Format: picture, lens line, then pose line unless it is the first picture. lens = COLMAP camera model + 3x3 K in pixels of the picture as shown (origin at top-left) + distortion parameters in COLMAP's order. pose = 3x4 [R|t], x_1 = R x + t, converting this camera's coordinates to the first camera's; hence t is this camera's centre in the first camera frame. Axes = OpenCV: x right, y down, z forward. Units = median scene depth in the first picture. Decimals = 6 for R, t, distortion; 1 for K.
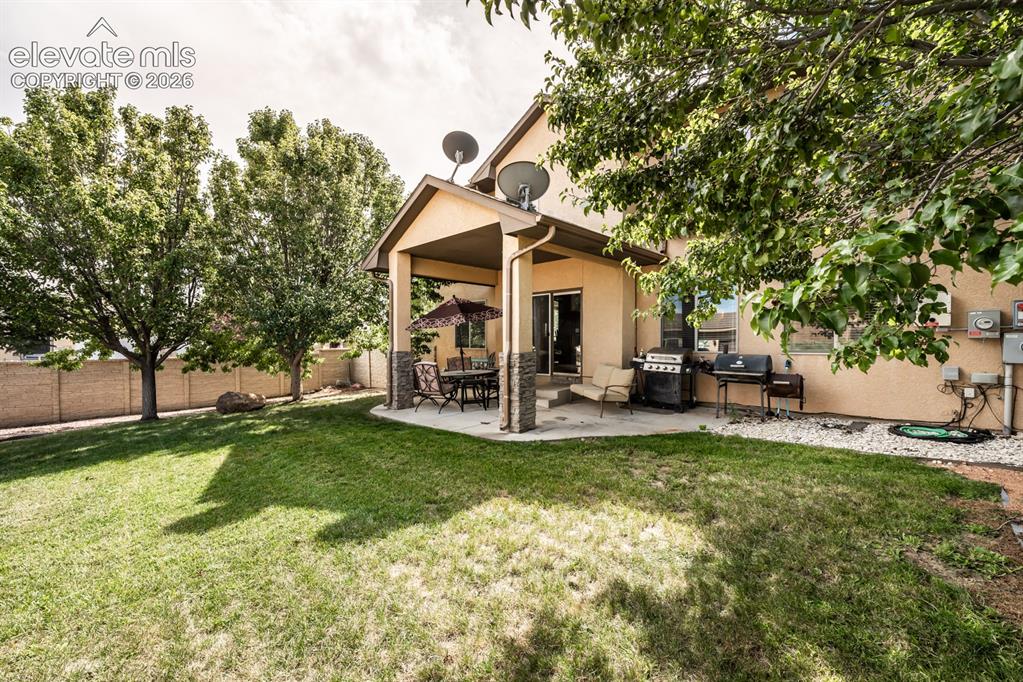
lens RADIAL K [[405.4, 0, 512.4], [0, 405.4, 340.5], [0, 0, 1]] dist [-0.003191, -0.000420]
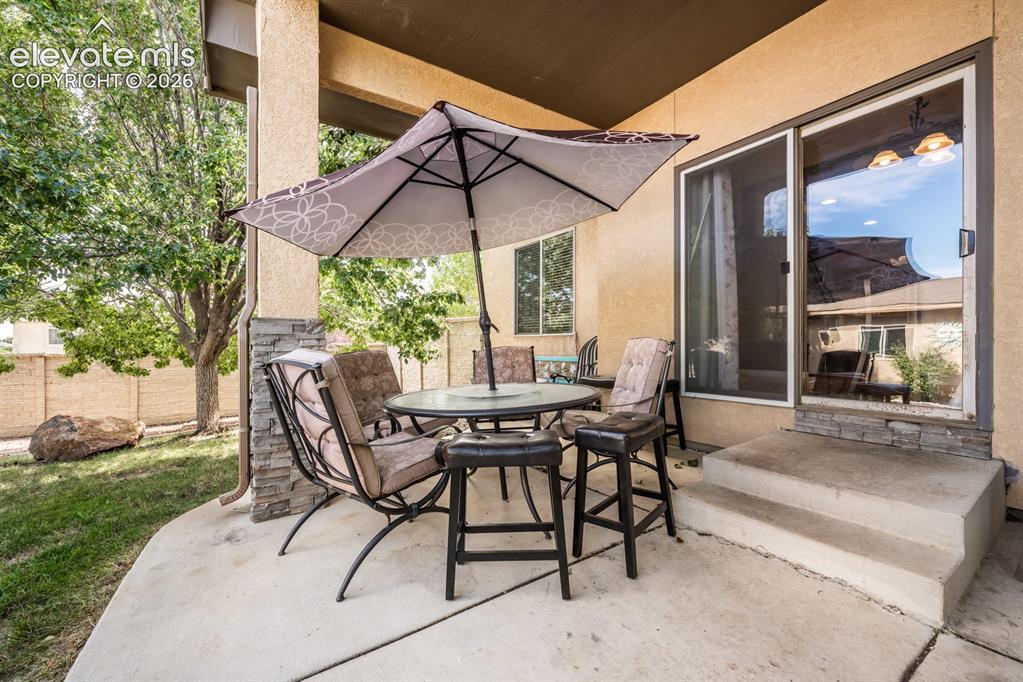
lens RADIAL K [[405.4, 0, 509.8], [0, 405.4, 342.8], [0, 0, 1]] dist [-0.003191, -0.000420]
pose [[0.974643, -0.002028, -0.223755, -0.037584], [0.000580, 0.999978, -0.006537, 0.037649], [0.223764, 0.006242, 0.974623, 0.599906]]
